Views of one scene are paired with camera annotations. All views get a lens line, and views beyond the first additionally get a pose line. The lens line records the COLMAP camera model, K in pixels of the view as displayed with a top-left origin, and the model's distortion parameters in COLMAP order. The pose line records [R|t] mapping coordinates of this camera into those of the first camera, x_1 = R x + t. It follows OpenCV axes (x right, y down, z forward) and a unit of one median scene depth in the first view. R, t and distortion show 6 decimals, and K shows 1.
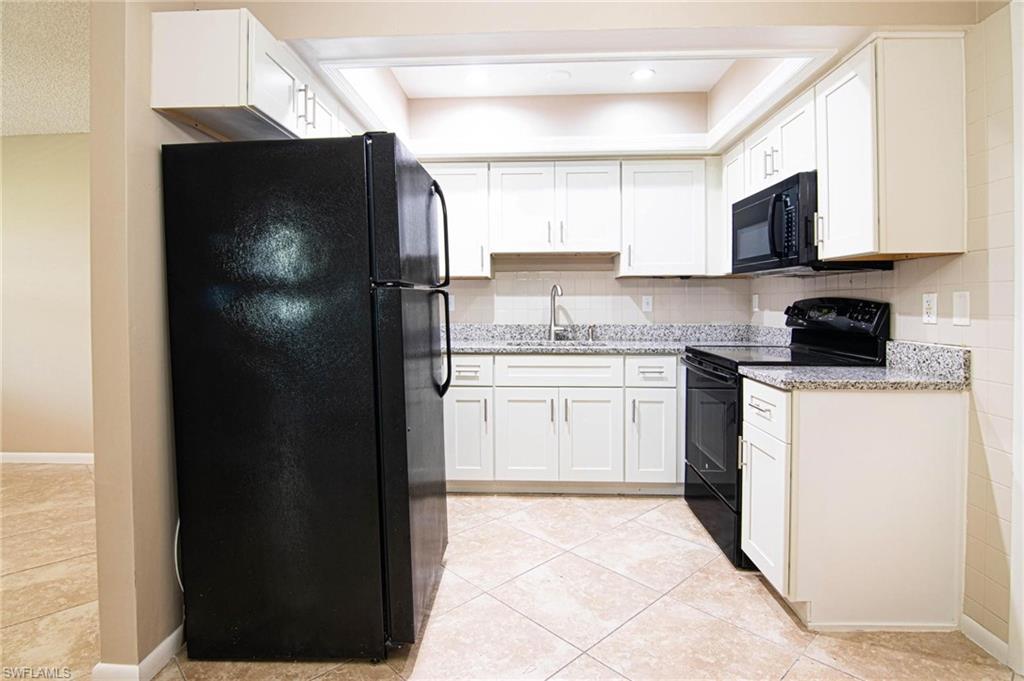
lens RADIAL K [[538.9, 0, 508.6], [0, 538.9, 312.5], [0, 0, 1]] dist [0.000676, -0.014654]
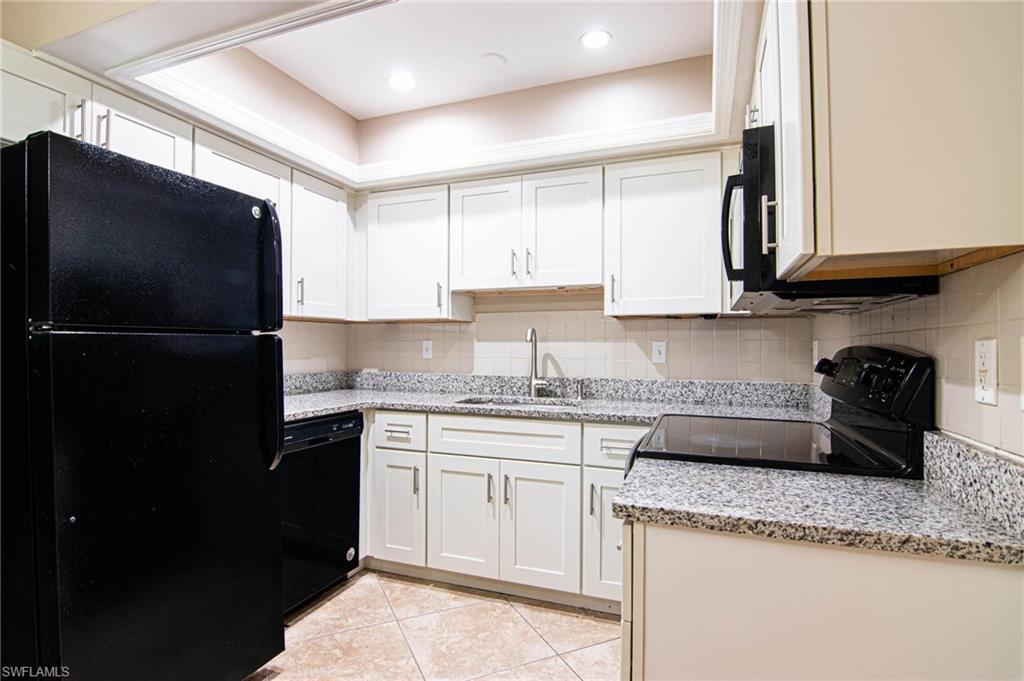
lens RADIAL K [[523.7, 0, 506.2], [0, 523.7, 344.6], [0, 0, 1]] dist [-0.000777, -0.014262]
pose [[0.945823, 0.003658, -0.324661, 0.324113], [-0.011256, 0.999705, -0.021526, -0.009977], [0.324487, 0.024014, 0.945585, 0.262495]]
